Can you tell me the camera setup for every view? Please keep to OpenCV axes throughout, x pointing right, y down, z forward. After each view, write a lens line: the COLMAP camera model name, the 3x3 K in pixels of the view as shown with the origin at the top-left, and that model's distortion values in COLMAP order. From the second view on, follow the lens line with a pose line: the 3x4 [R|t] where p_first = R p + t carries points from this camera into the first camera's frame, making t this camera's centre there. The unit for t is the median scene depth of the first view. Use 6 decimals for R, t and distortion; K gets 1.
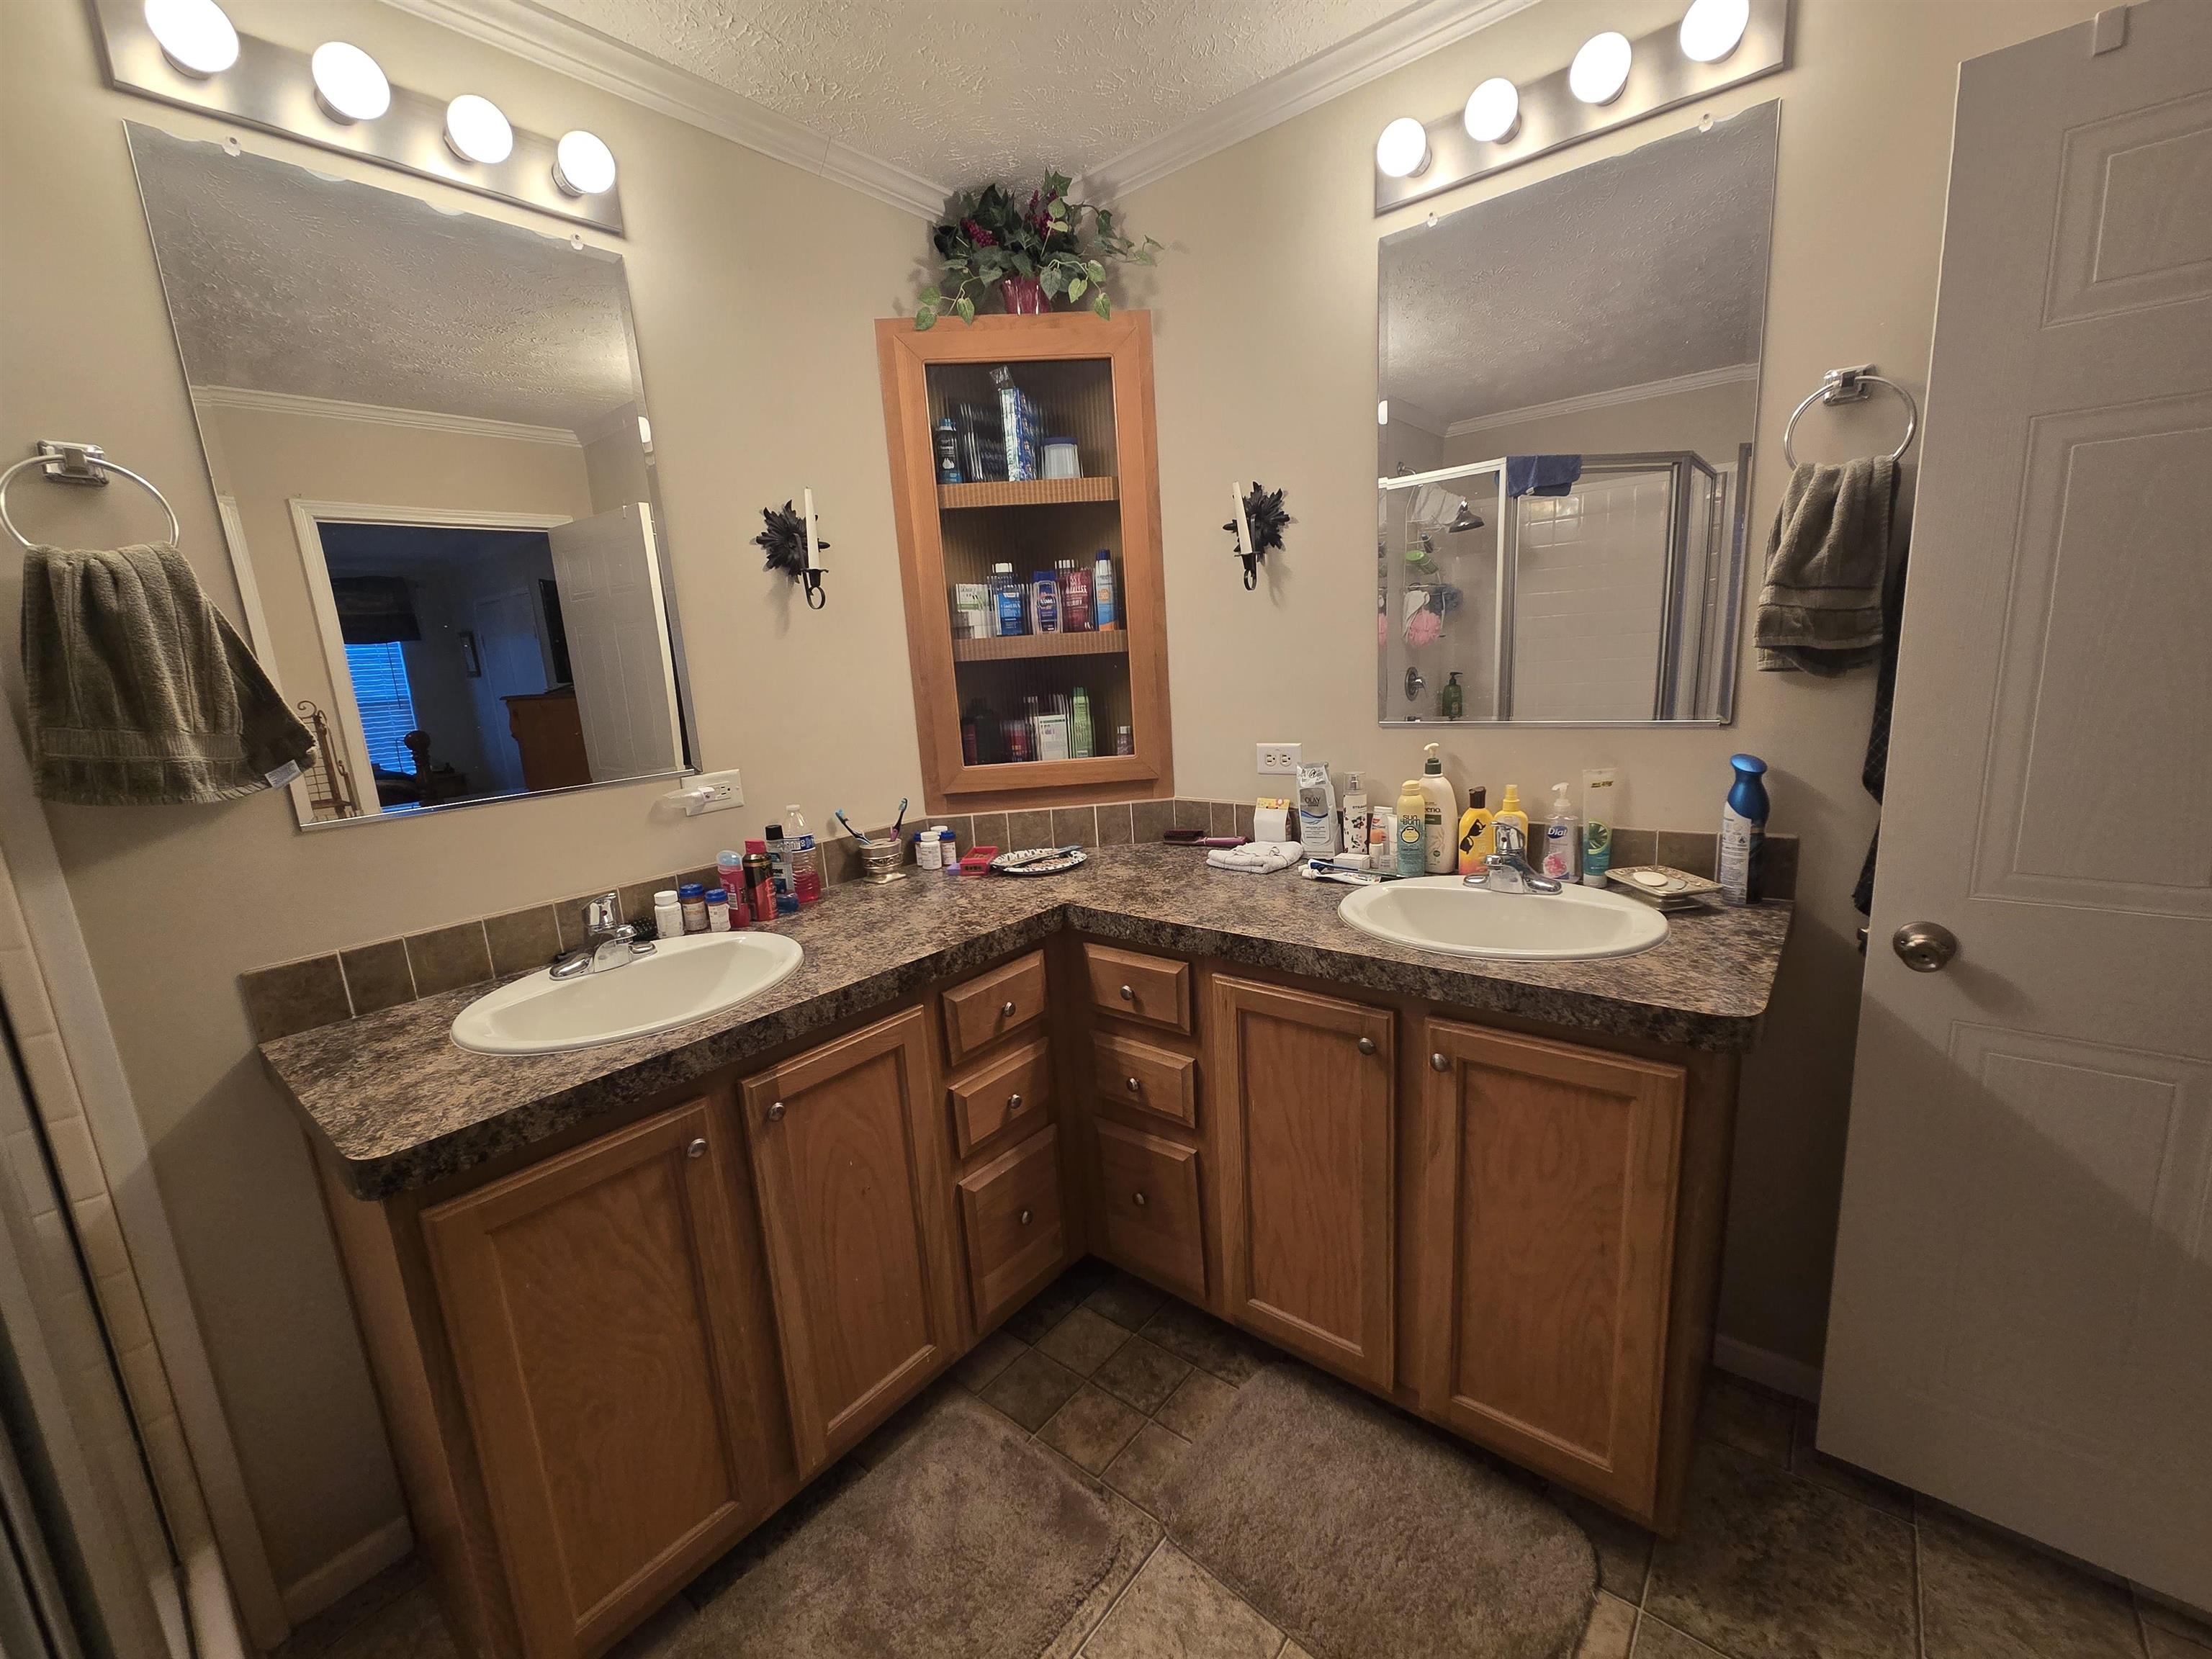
lens RADIAL K [[903.1, 0, 1107.0], [0, 903.1, 836.8], [0, 0, 1]] dist [0.002896, -0.000113]
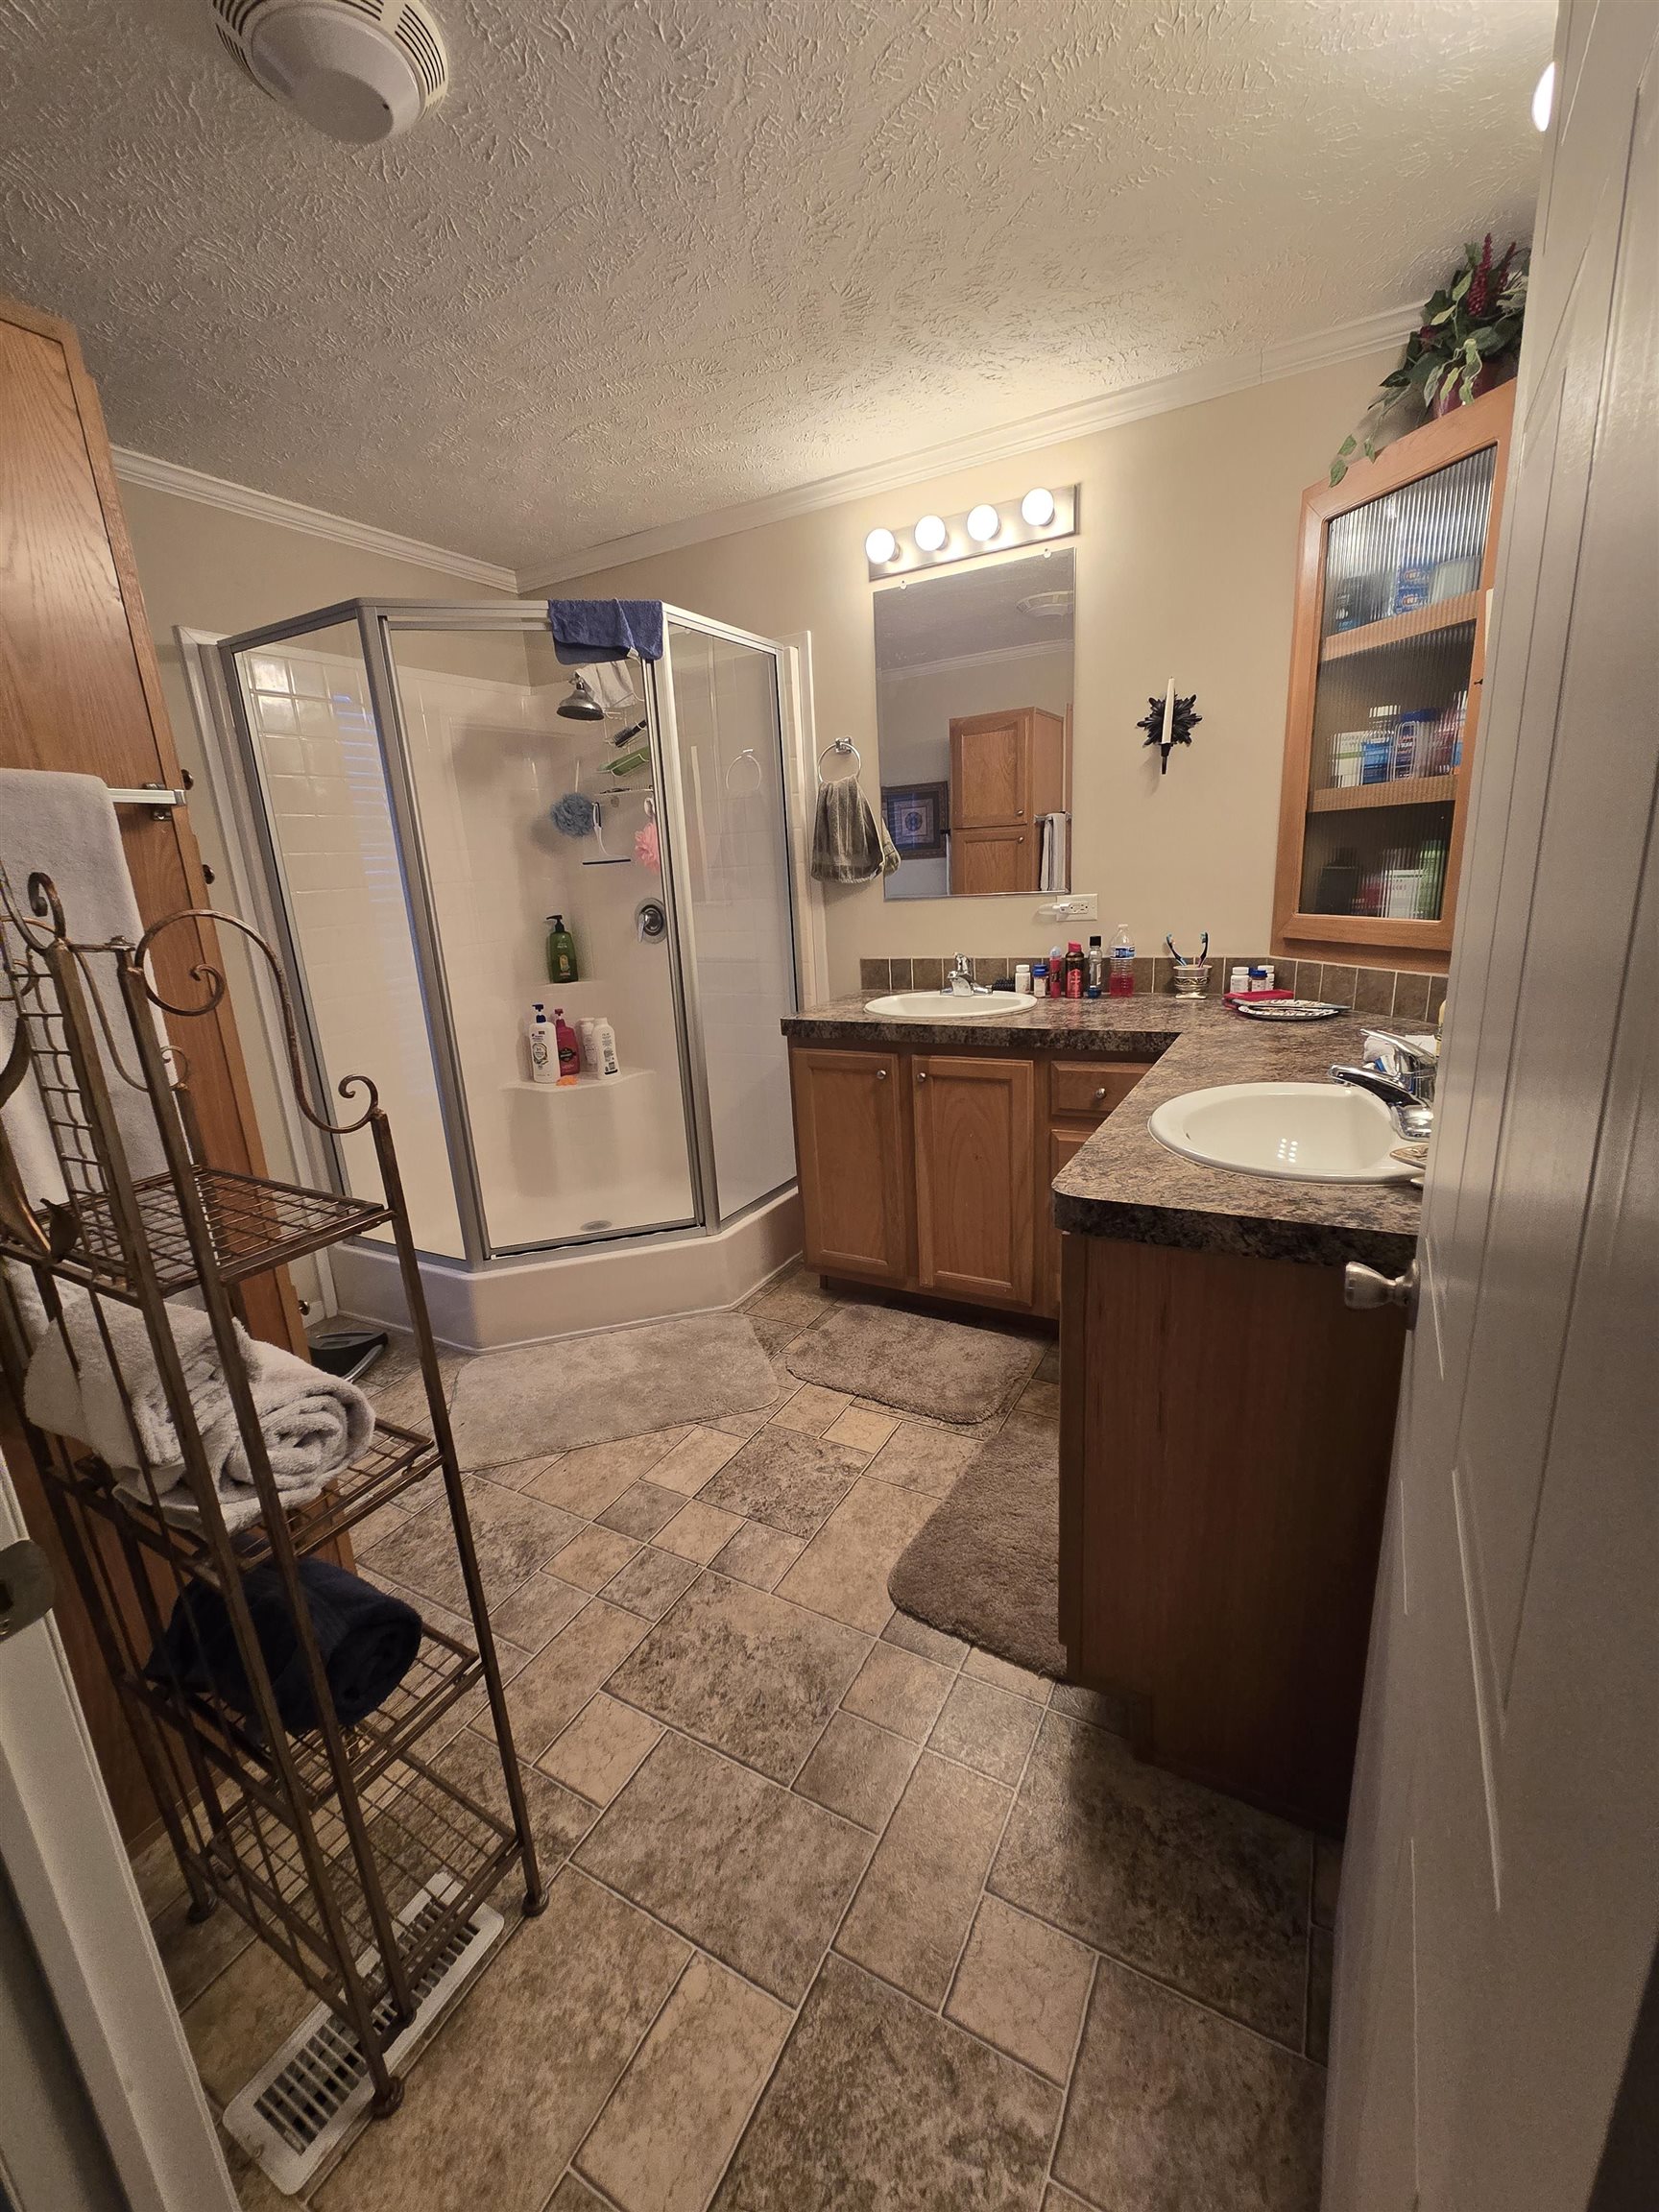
lens RADIAL K [[903.1, 0, 825.5], [0, 903.1, 1097.4], [0, 0, 1]] dist [0.002896, -0.000113]
pose [[0.182193, 0.295102, -0.937934, 1.036617], [-0.153430, 0.950747, 0.269330, -0.094823], [0.971218, 0.094837, 0.218497, 0.320389]]
